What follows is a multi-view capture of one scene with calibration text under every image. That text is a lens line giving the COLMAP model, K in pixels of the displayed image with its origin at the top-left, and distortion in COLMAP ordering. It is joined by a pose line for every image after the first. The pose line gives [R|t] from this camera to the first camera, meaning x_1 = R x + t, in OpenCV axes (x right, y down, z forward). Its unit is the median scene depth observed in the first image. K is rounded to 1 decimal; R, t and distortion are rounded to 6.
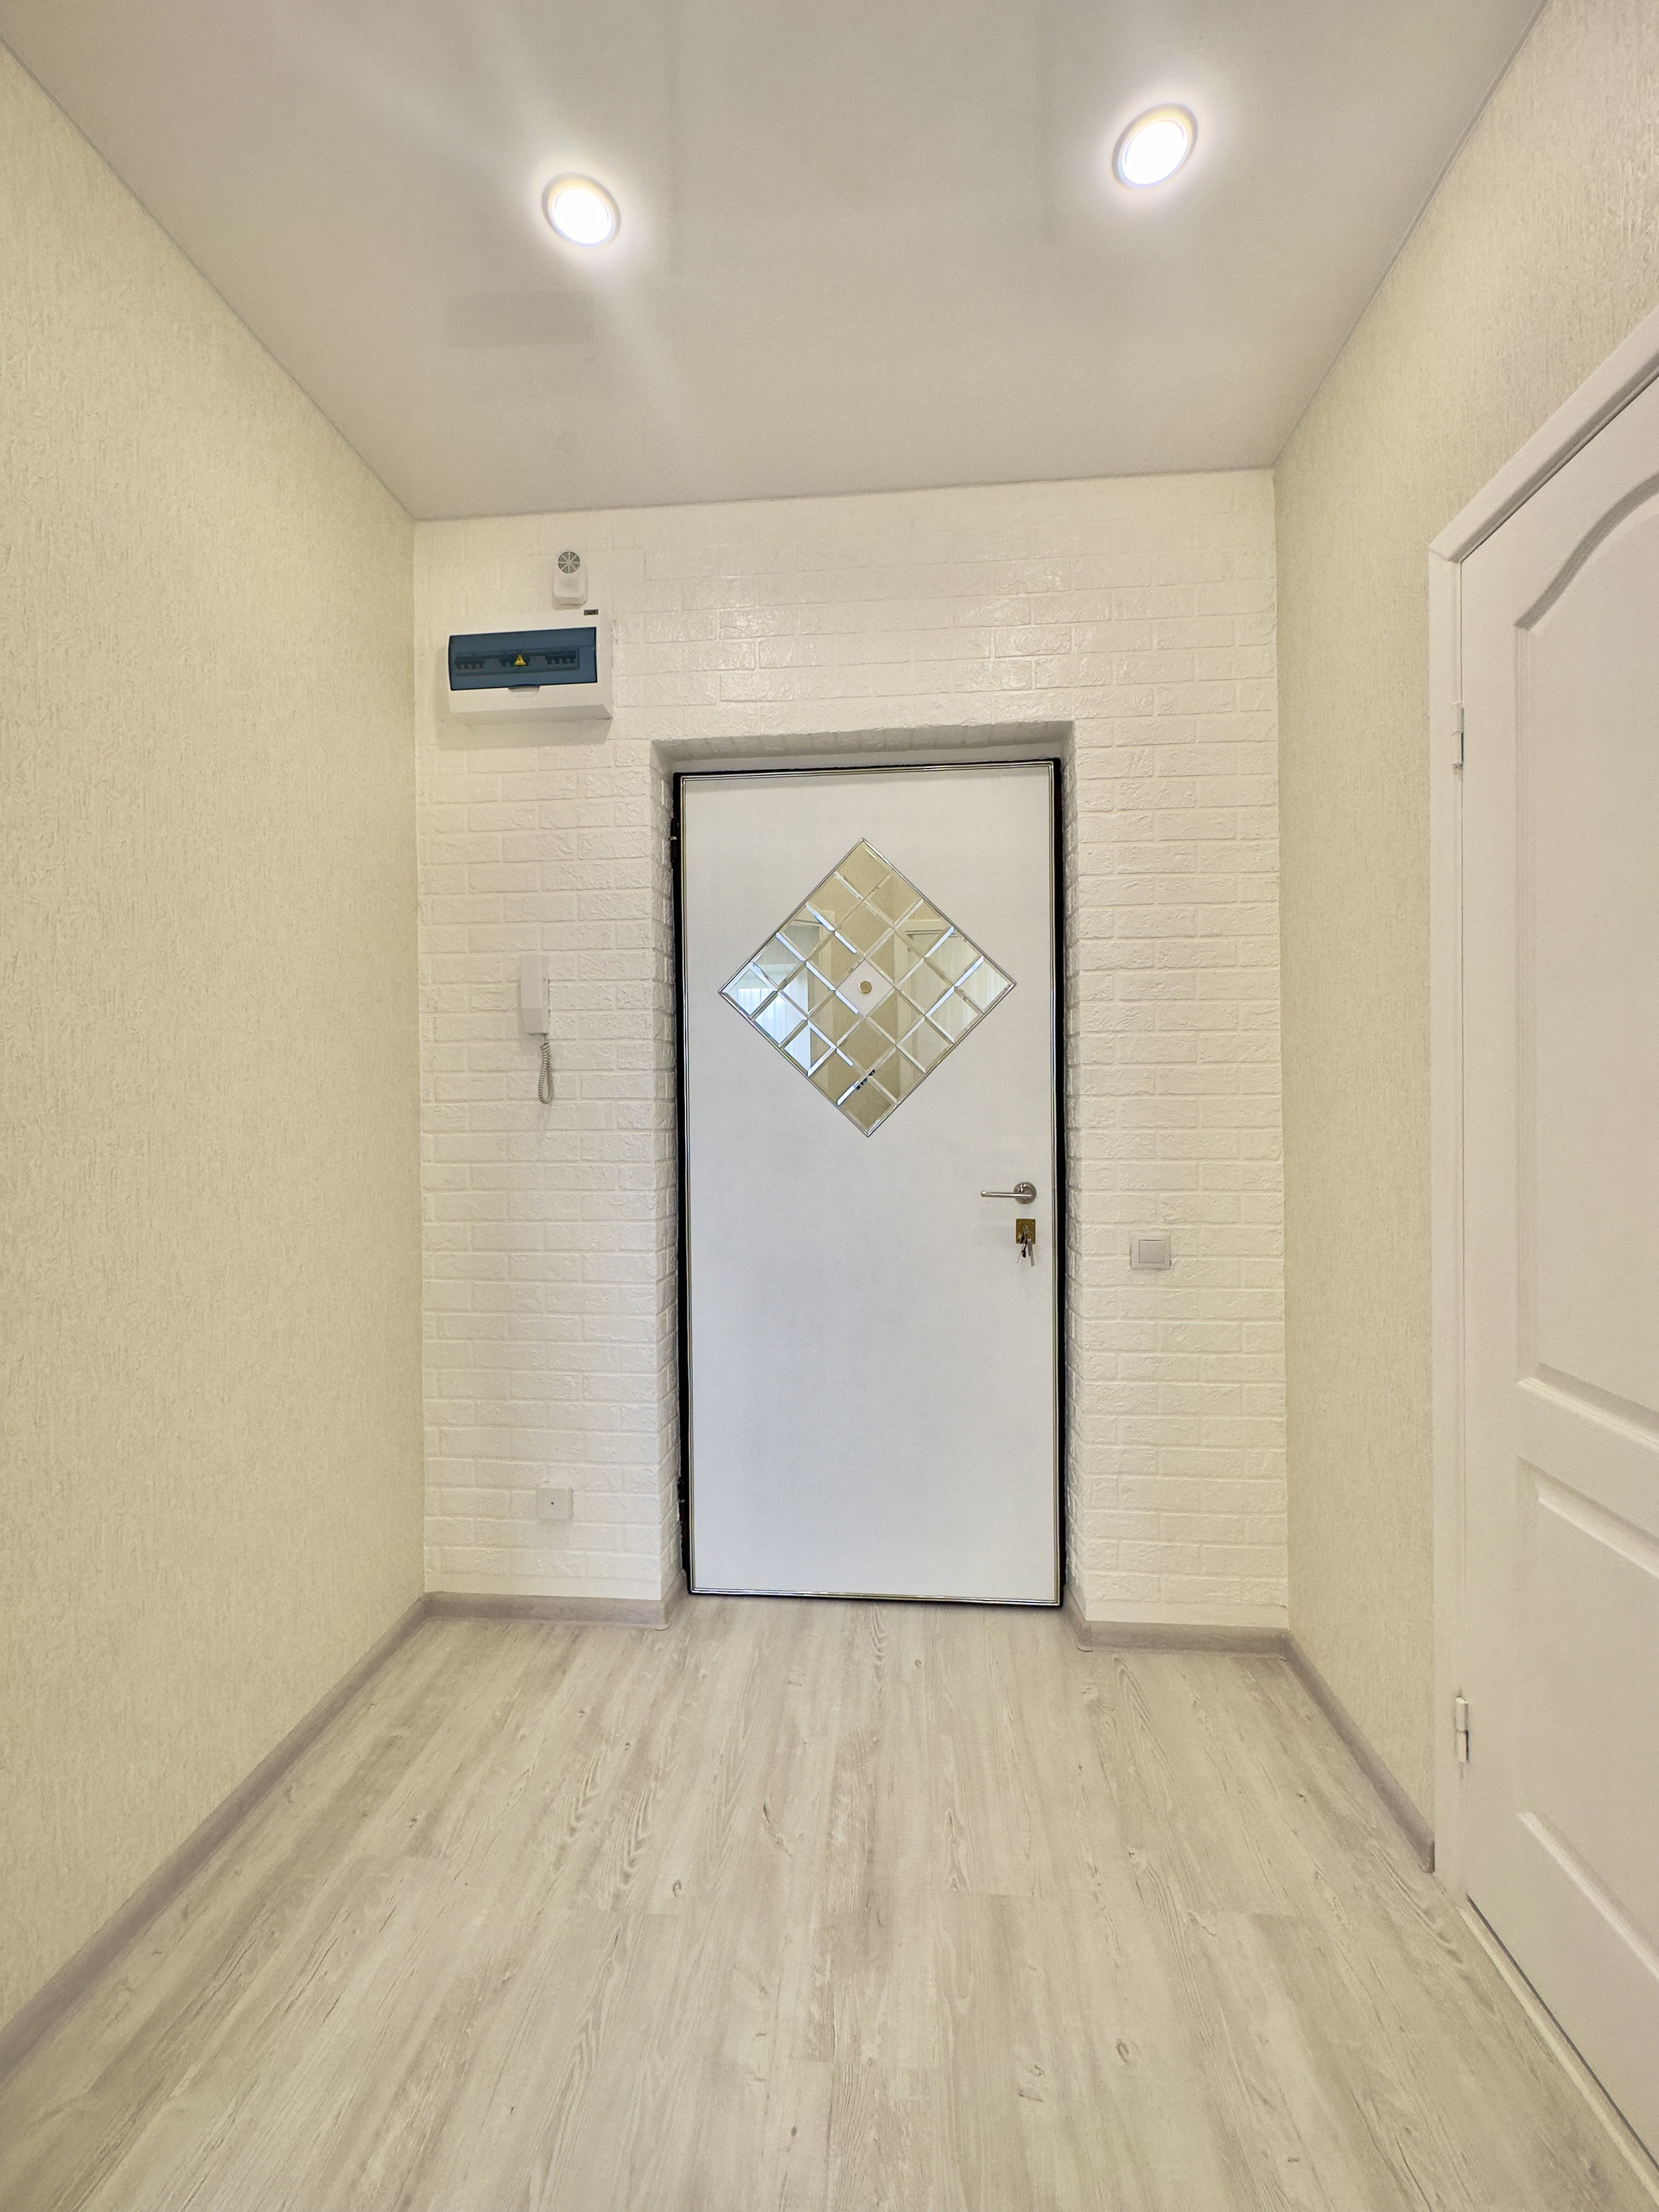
lens RADIAL K [[876.7, 0, 825.6], [0, 876.7, 1096.5], [0, 0, 1]] dist [0.000801, 0.000227]
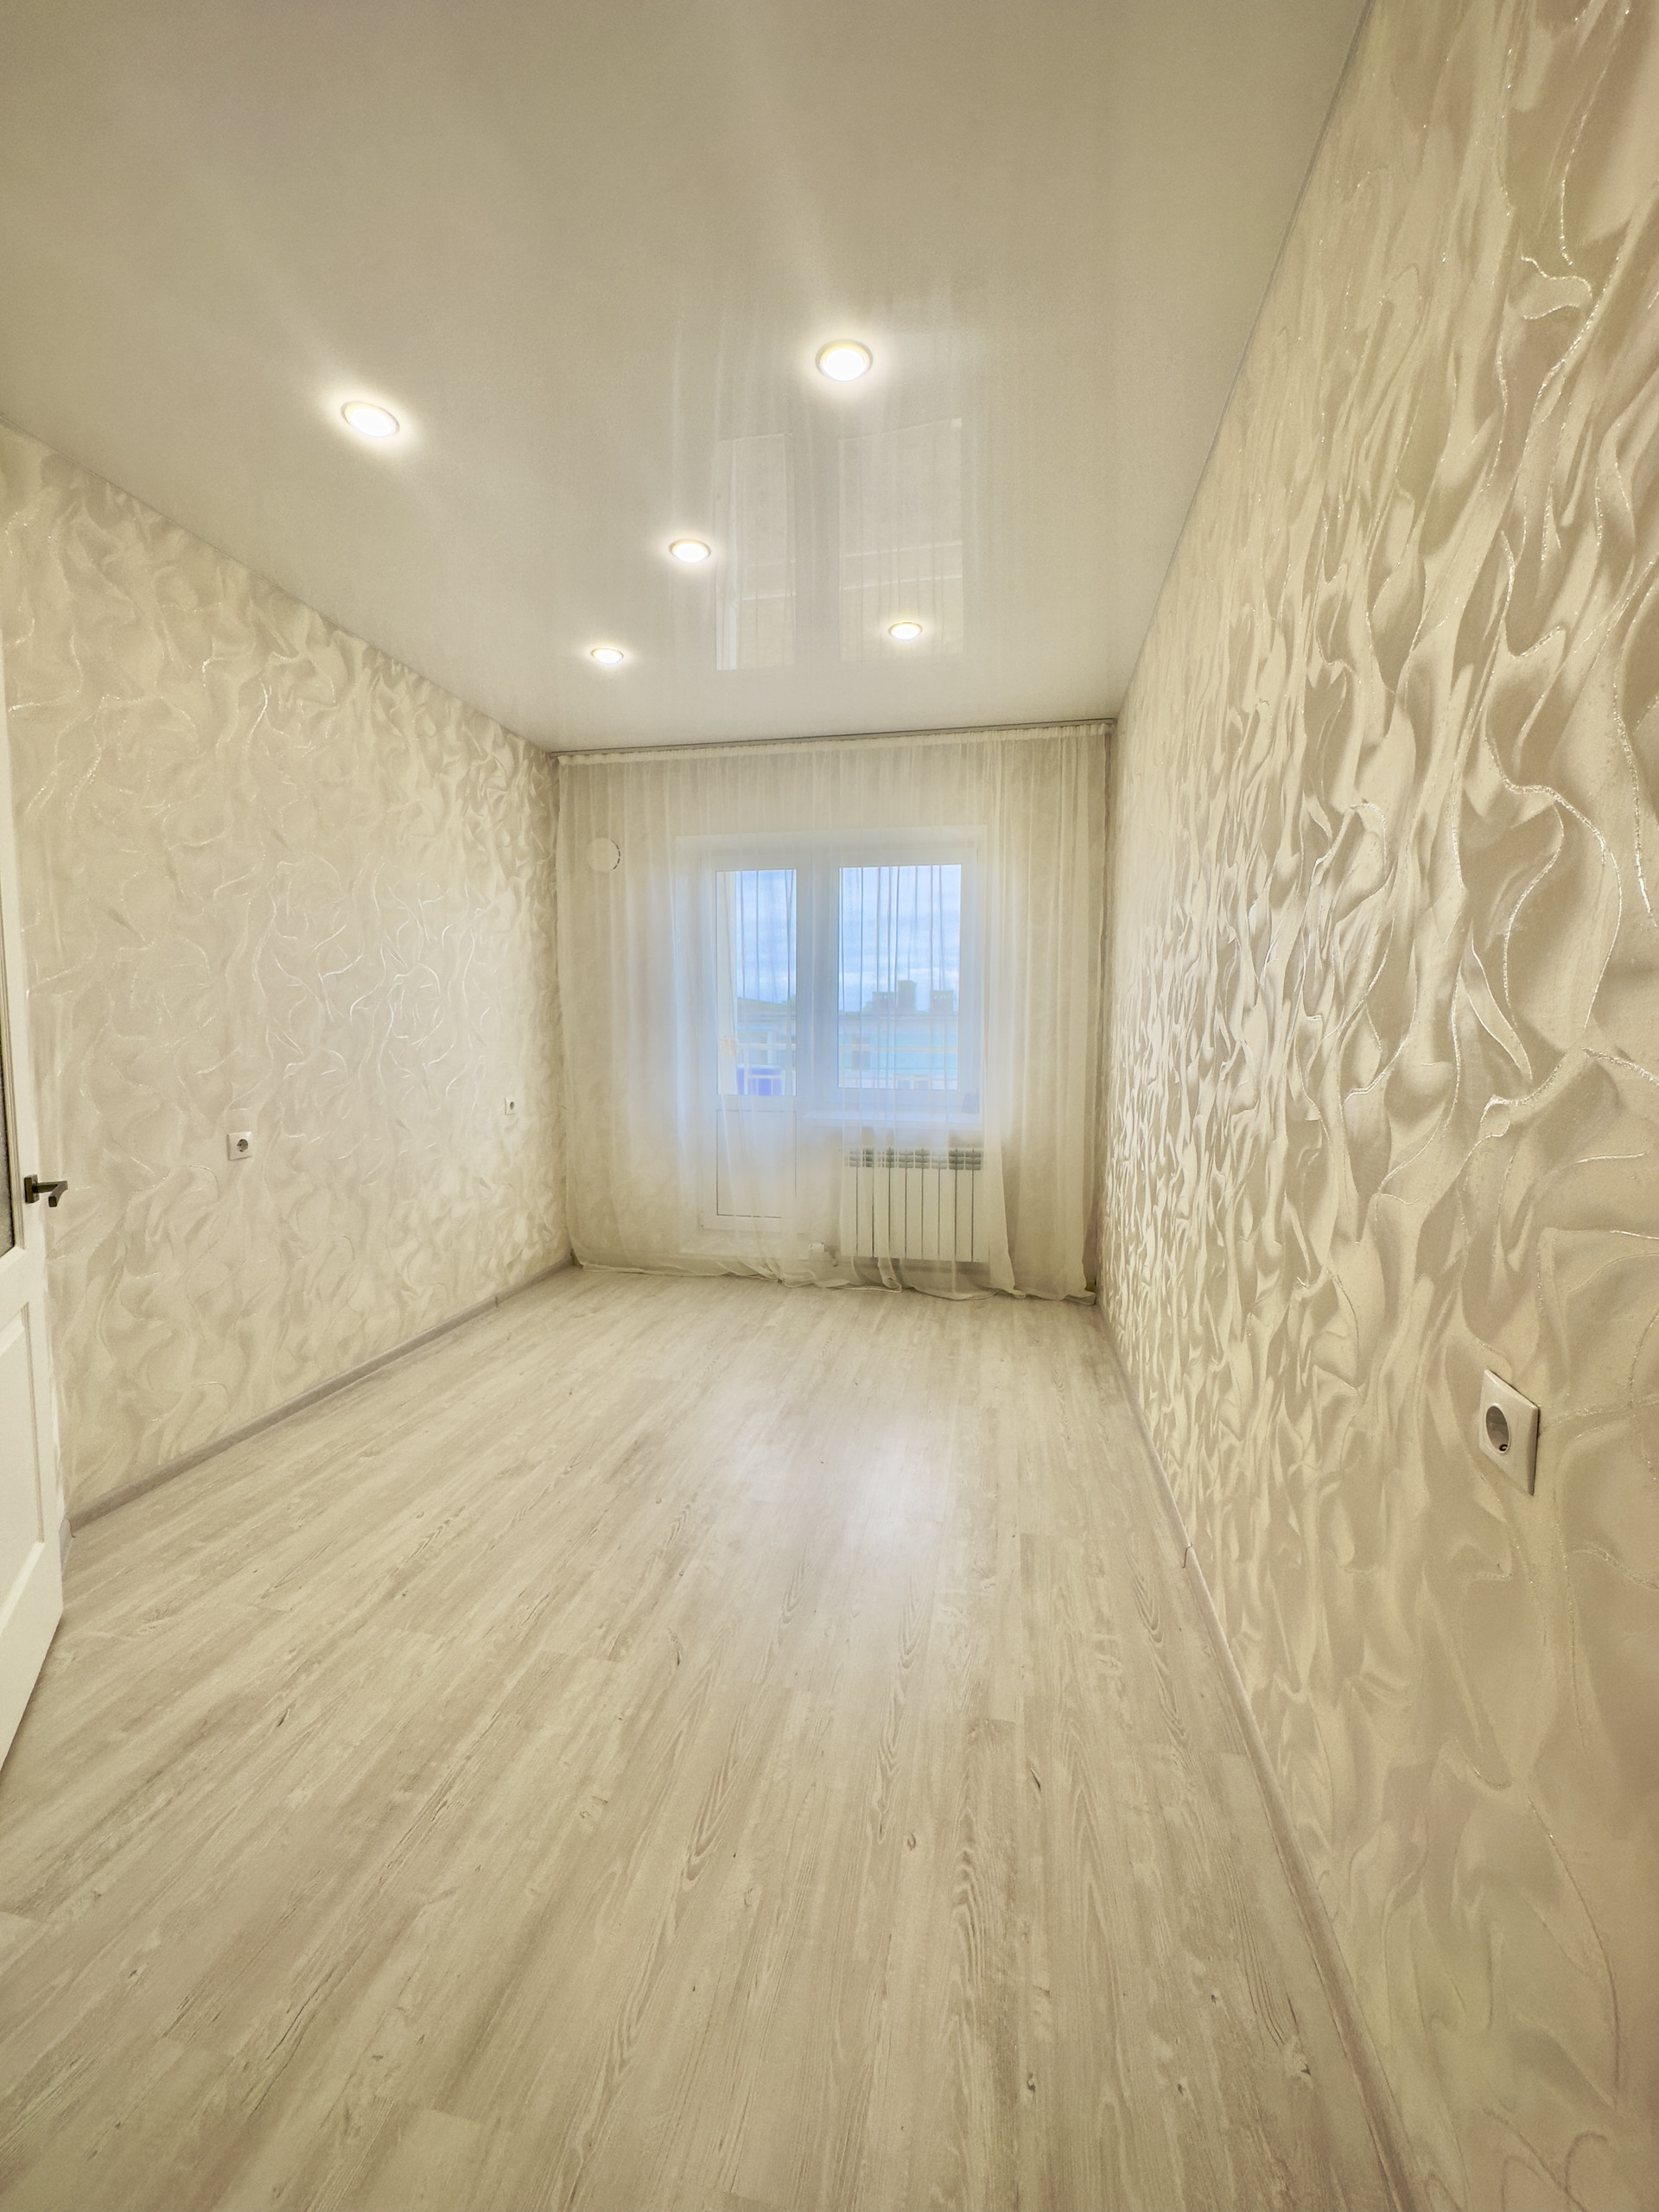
lens RADIAL K [[876.7, 0, 824.4], [0, 876.7, 1106.3], [0, 0, 1]] dist [0.000801, 0.000227]
pose [[-0.994800, -0.004639, 0.101743, 0.080104], [0.003906, 0.996489, 0.083629, -0.008096], [-0.101774, 0.083591, -0.991289, 1.253572]]
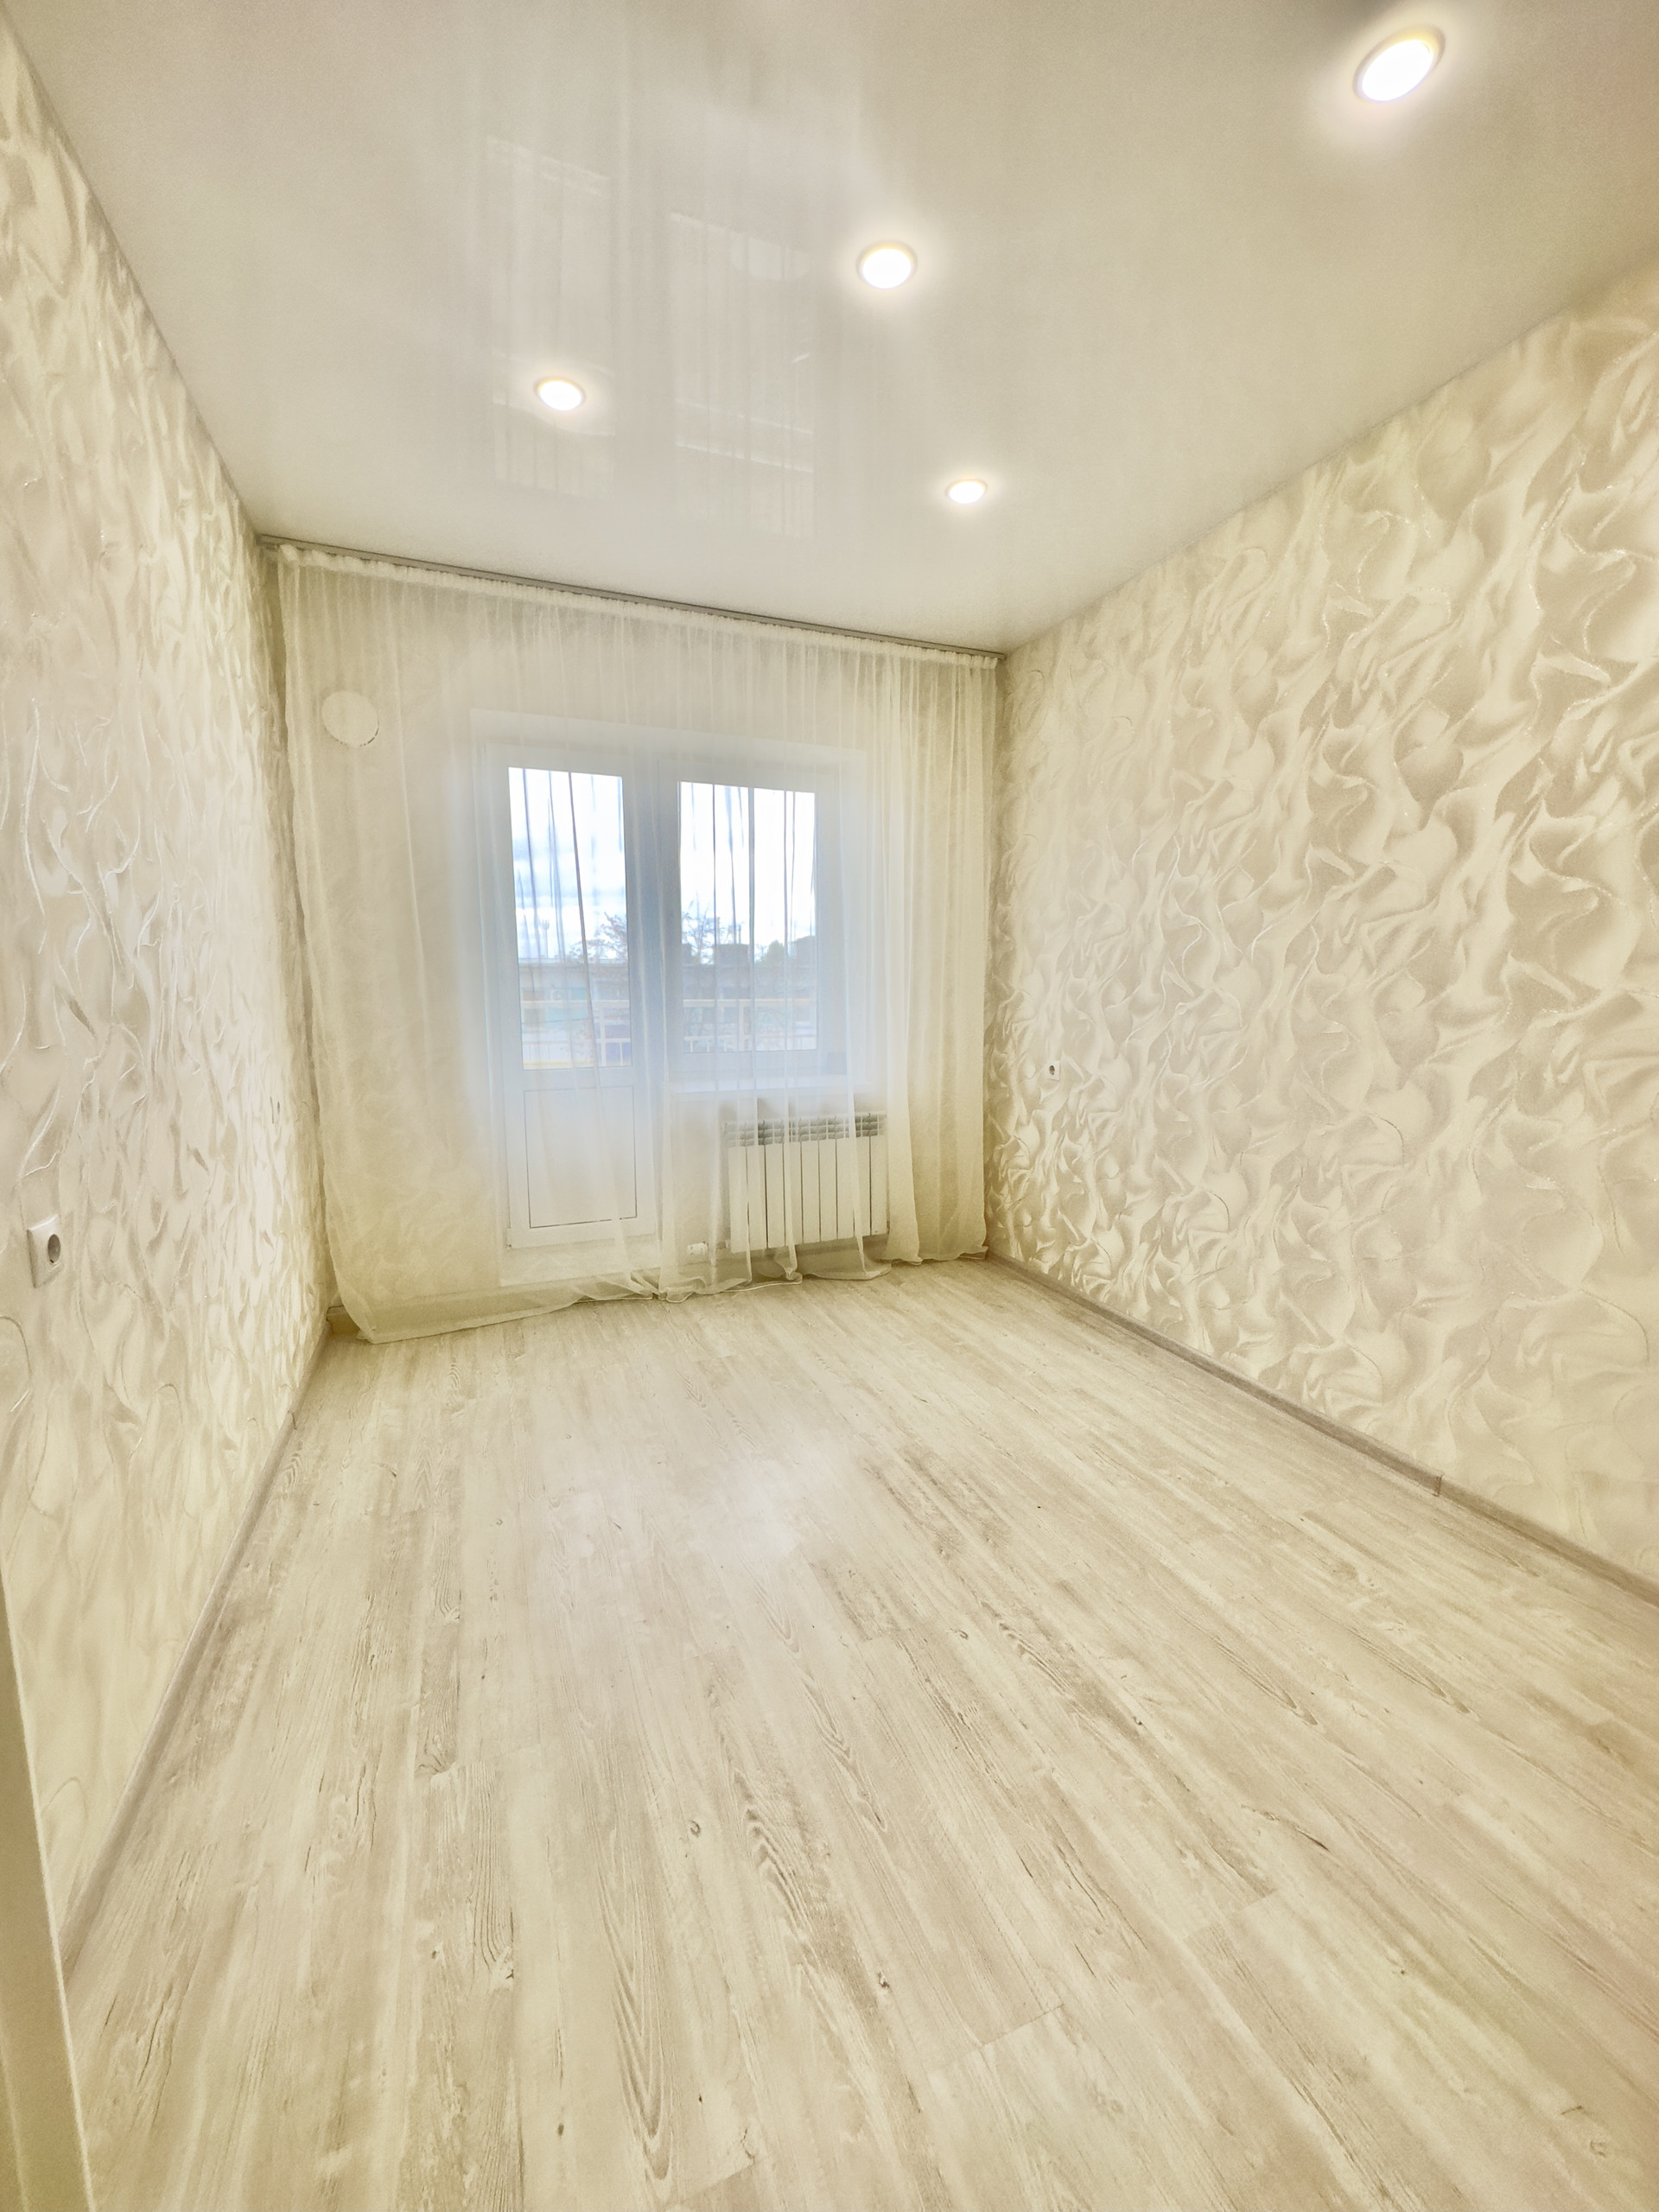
lens RADIAL K [[876.7, 0, 829.5], [0, 876.7, 1103.3], [0, 0, 1]] dist [0.000801, 0.000227]
pose [[-0.889416, 0.072724, -0.451276, 0.275590], [0.010915, 0.990360, 0.138086, -0.009614], [0.456968, 0.117890, -0.881636, 1.139542]]
